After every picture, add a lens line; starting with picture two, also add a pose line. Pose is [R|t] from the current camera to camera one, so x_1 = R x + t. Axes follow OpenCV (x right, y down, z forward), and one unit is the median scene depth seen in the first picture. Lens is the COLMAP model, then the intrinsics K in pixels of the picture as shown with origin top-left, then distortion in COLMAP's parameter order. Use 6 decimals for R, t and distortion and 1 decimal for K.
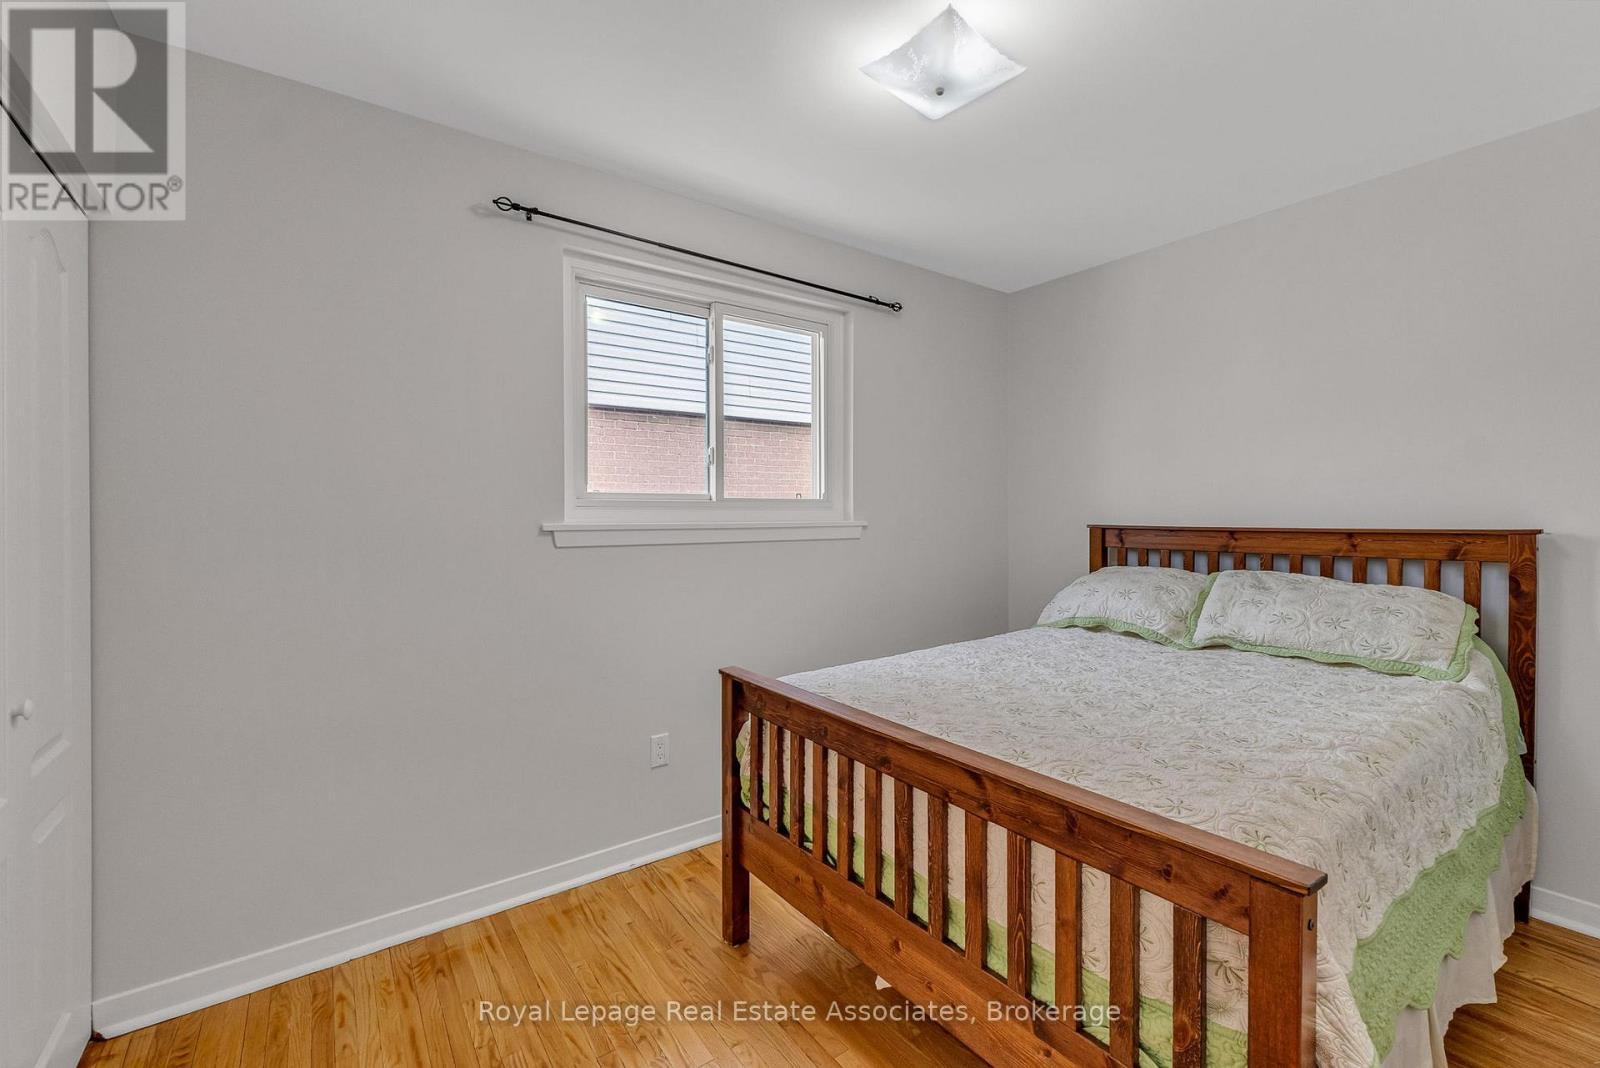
lens RADIAL K [[669.6, 0, 808.8], [0, 669.6, 524.5], [0, 0, 1]] dist [-0.003781, -0.000182]
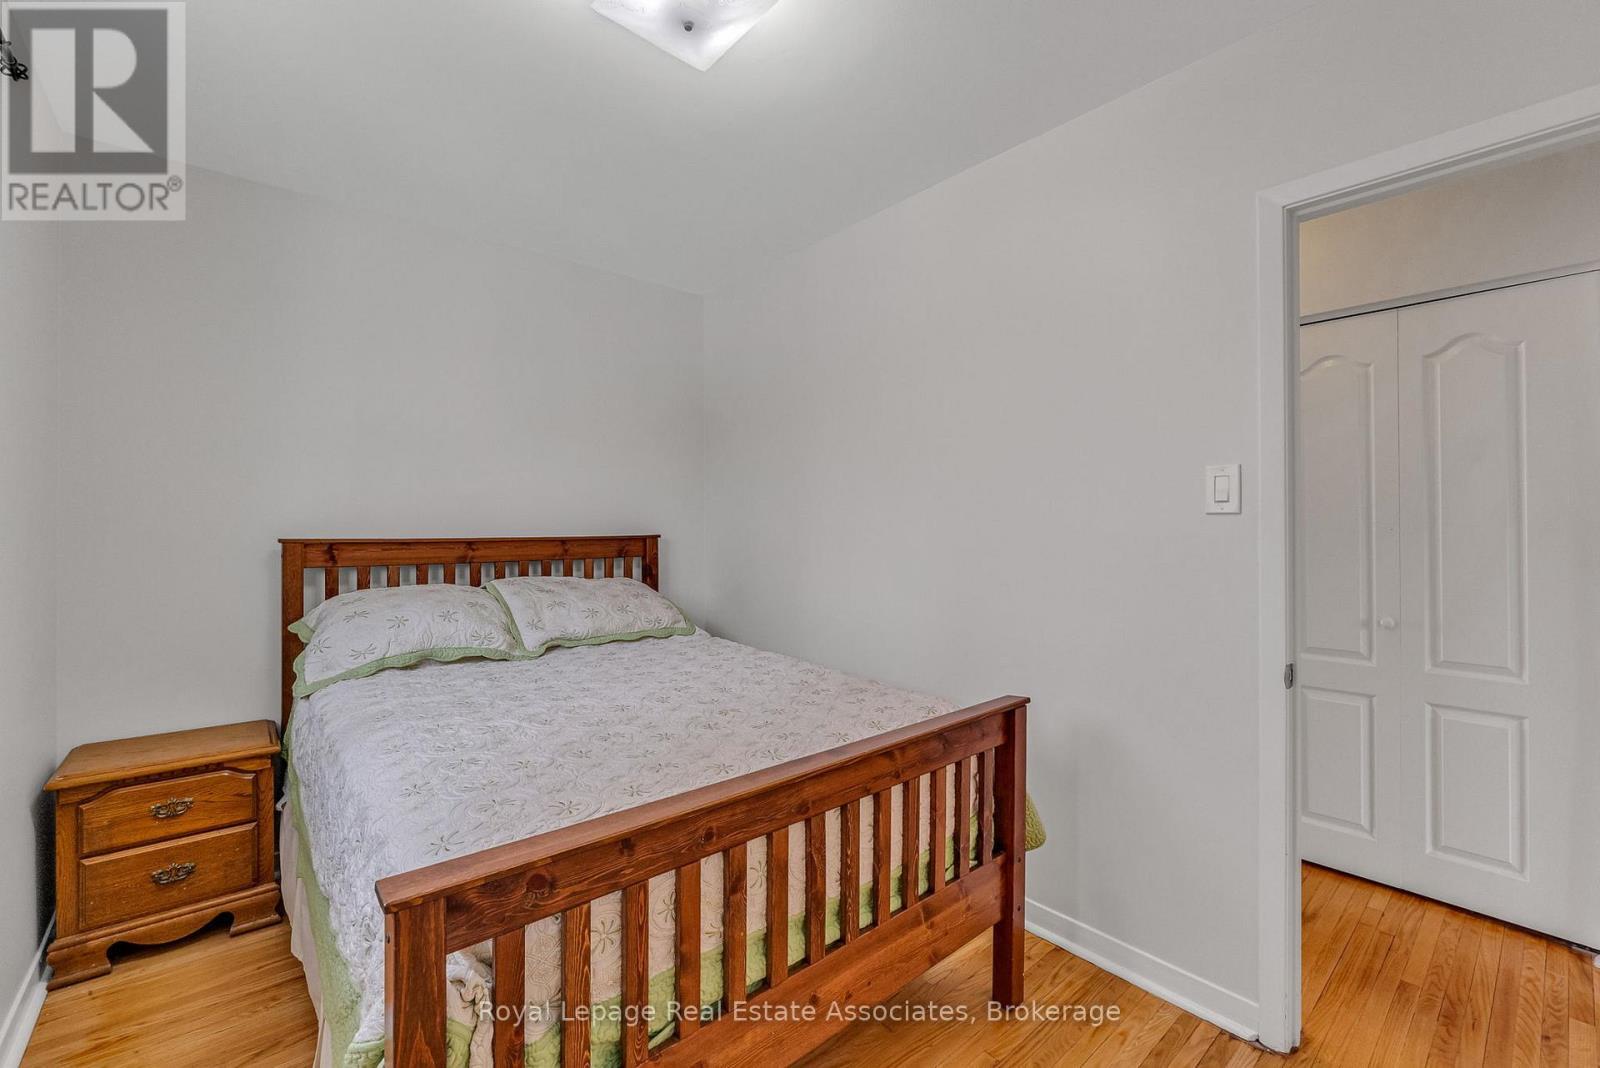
lens RADIAL K [[669.6, 0, 810.0], [0, 669.6, 526.0], [0, 0, 1]] dist [-0.003781, -0.000182]
pose [[-0.076239, 0.000697, 0.997089, -0.474298], [0.014237, 0.999899, 0.000390, -0.008013], [-0.996988, 0.014226, -0.076242, 0.656462]]
